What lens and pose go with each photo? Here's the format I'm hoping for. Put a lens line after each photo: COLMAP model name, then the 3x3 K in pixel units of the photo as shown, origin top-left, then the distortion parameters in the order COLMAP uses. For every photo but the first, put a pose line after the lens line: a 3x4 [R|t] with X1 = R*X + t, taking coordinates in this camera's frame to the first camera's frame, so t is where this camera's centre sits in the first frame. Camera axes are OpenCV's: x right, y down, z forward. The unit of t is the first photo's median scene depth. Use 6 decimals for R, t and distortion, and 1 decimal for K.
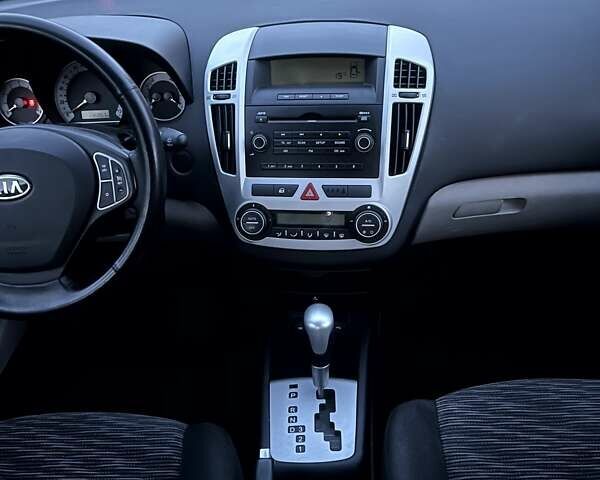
lens RADIAL K [[611.2, 0, 296.1], [0, 611.2, 236.4], [0, 0, 1]] dist [0.026082, 0.000000]
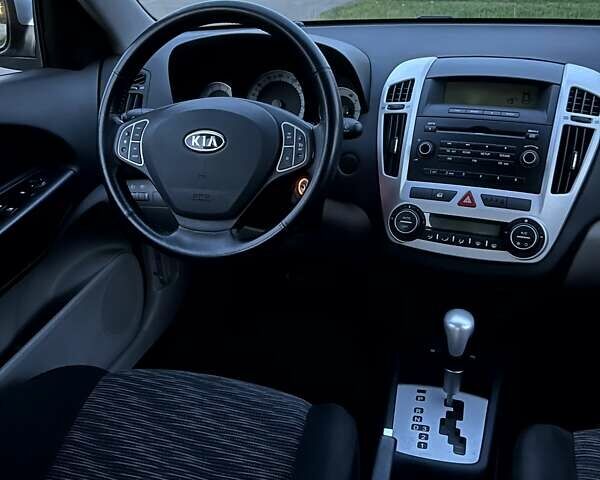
lens RADIAL K [[611.2, 0, 302.0], [0, 611.2, 241.9], [0, 0, 1]] dist [0.026082, 0.000000]
pose [[0.967509, 0.148553, -0.204594, -0.025995], [-0.178609, 0.974308, -0.137195, 0.190033], [0.178957, 0.169279, 0.969185, -0.042126]]
